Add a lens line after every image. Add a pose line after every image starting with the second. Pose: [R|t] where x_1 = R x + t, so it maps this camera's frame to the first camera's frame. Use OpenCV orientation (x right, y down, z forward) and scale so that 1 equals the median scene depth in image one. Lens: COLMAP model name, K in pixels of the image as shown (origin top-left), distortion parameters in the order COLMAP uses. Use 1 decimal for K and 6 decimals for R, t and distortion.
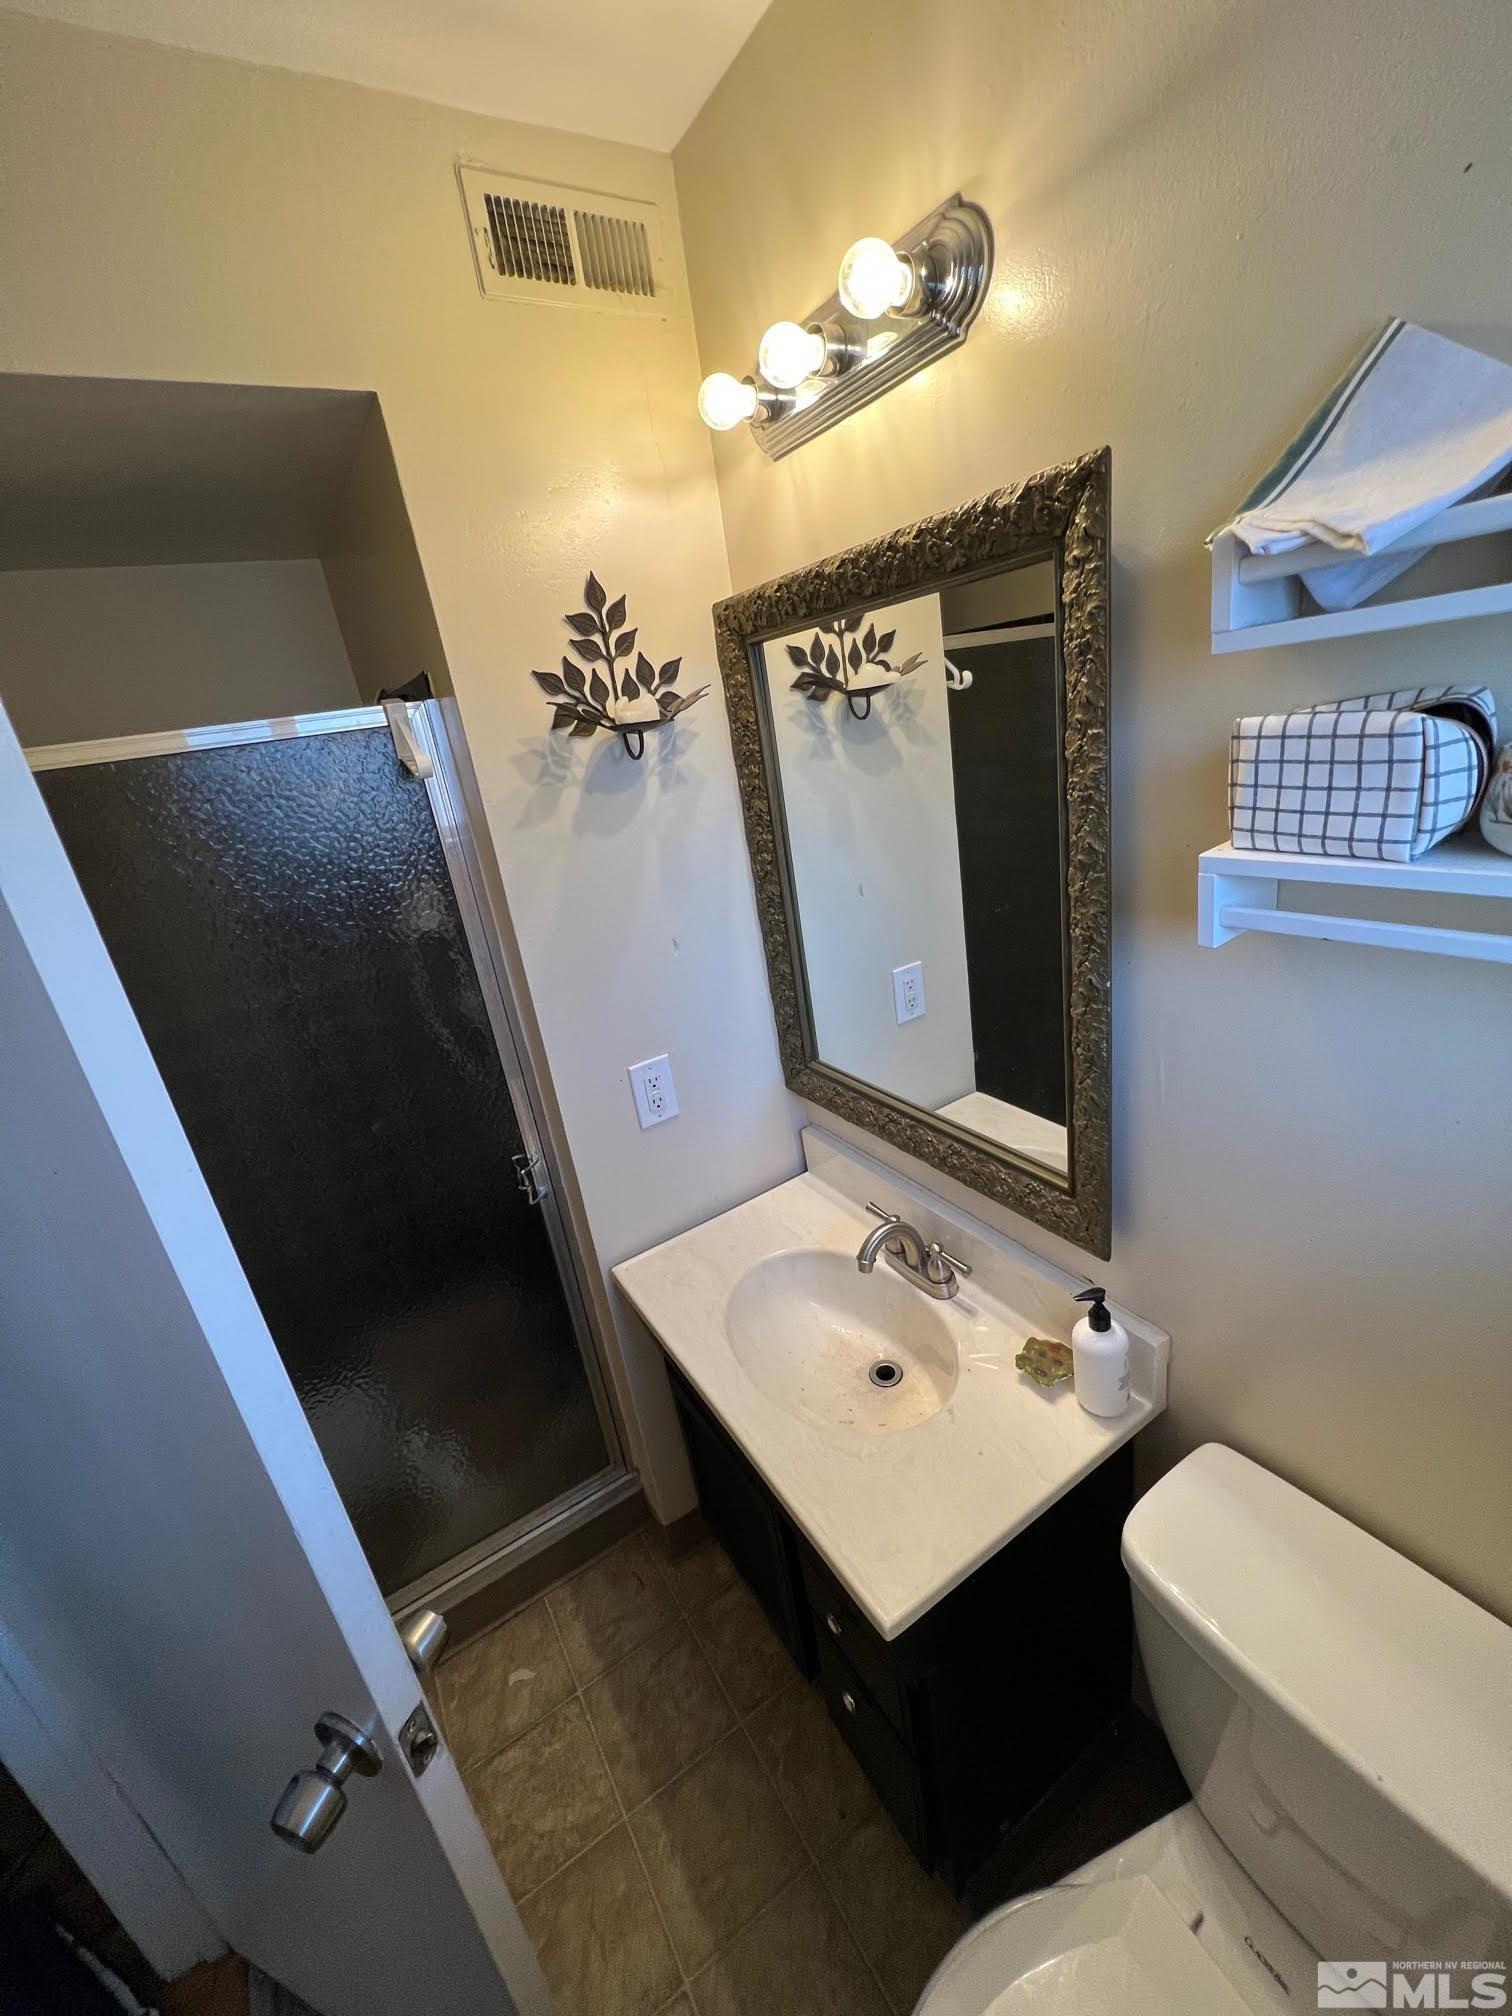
lens RADIAL K [[818.7, 0, 759.5], [0, 818.7, 1005.7], [0, 0, 1]] dist [0.002085, 0.000205]
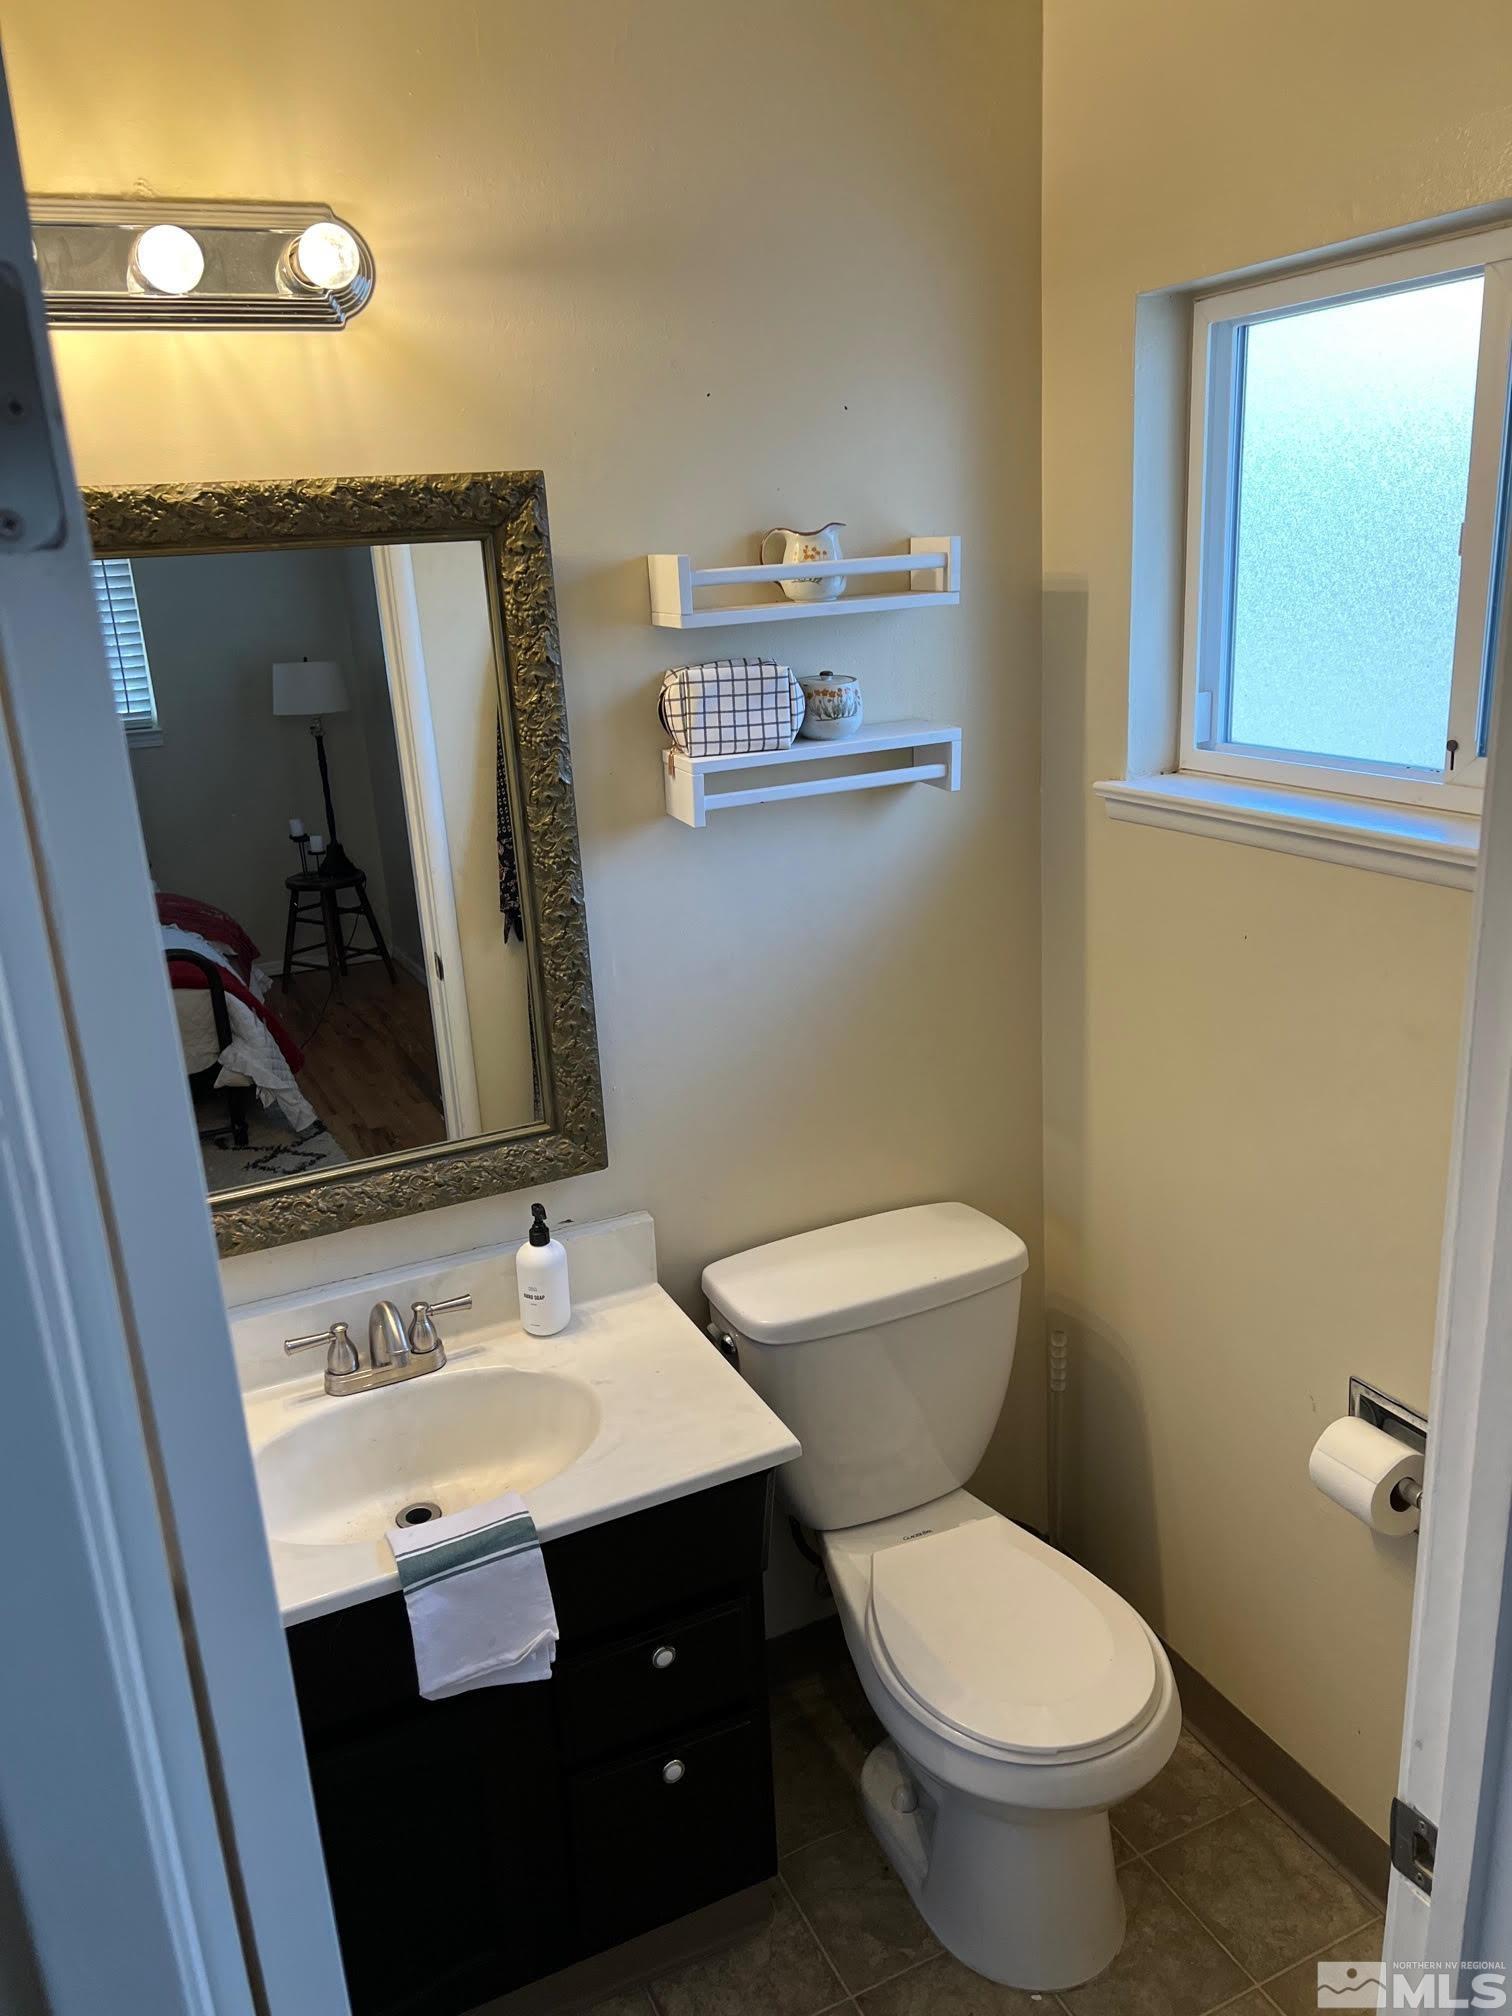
lens RADIAL K [[1498.4, 0, 753.8], [0, 1498.4, 1008.1], [0, 0, 1]] dist [0.008552, -0.000239]
pose [[0.114844, -0.155631, 0.981117, -1.885576], [0.371577, 0.922685, 0.102868, -0.013374], [-0.921271, 0.352747, 0.163794, 0.561413]]
